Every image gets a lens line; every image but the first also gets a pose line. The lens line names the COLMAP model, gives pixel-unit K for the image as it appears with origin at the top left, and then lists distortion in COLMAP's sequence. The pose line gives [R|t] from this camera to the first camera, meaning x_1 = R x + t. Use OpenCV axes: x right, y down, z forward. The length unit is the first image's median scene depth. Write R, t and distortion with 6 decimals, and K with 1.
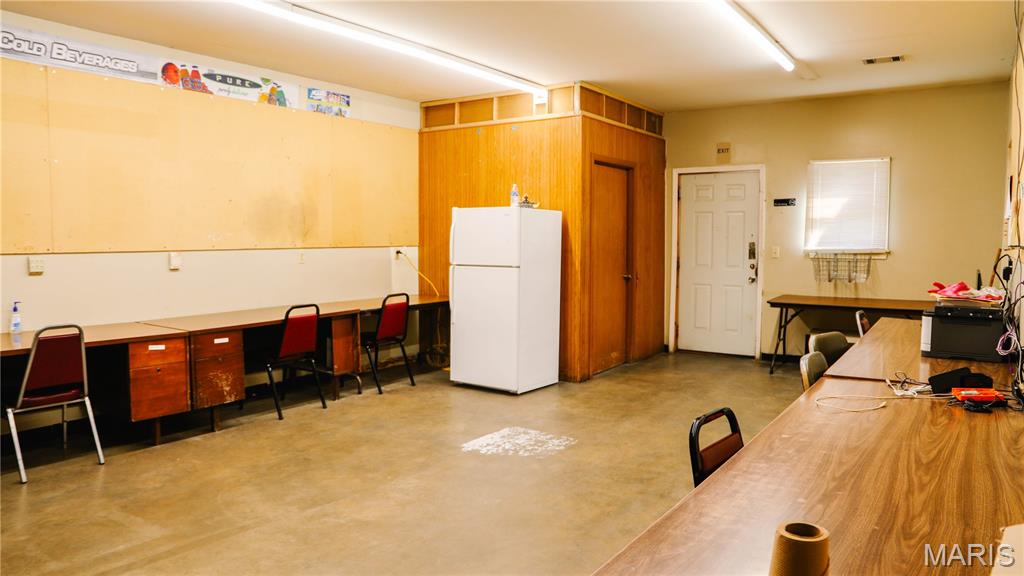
lens RADIAL K [[728.8, 0, 508.3], [0, 728.8, 304.7], [0, 0, 1]] dist [-0.130899, 0.096651]
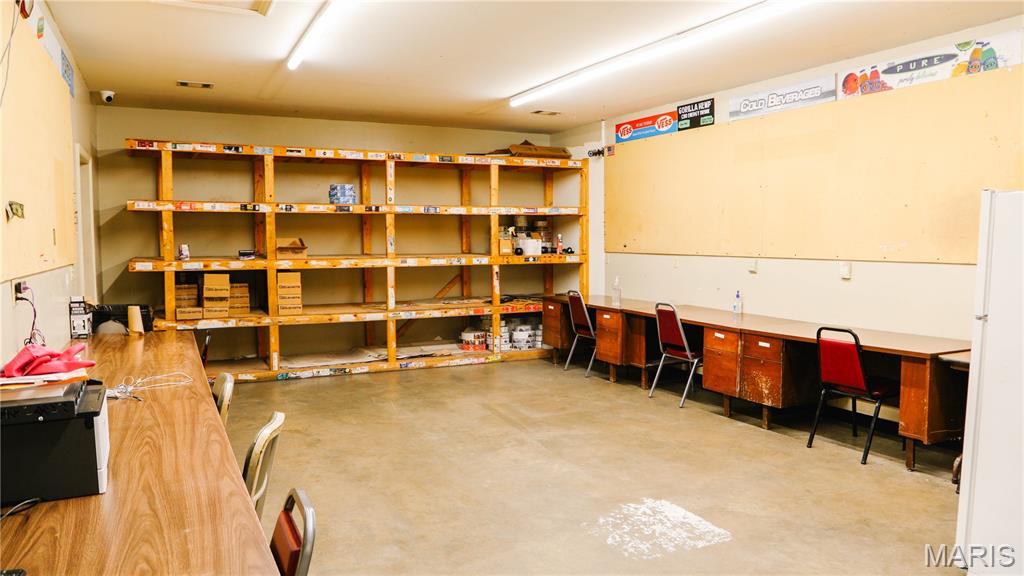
lens RADIAL K [[728.8, 0, 508.3], [0, 728.8, 304.7], [0, 0, 1]] dist [-0.130899, 0.096651]
pose [[-0.507884, 0.075146, -0.858142, 0.700233], [-0.080283, 0.987723, 0.134008, -0.120221], [0.857676, 0.136955, -0.495615, 1.198612]]
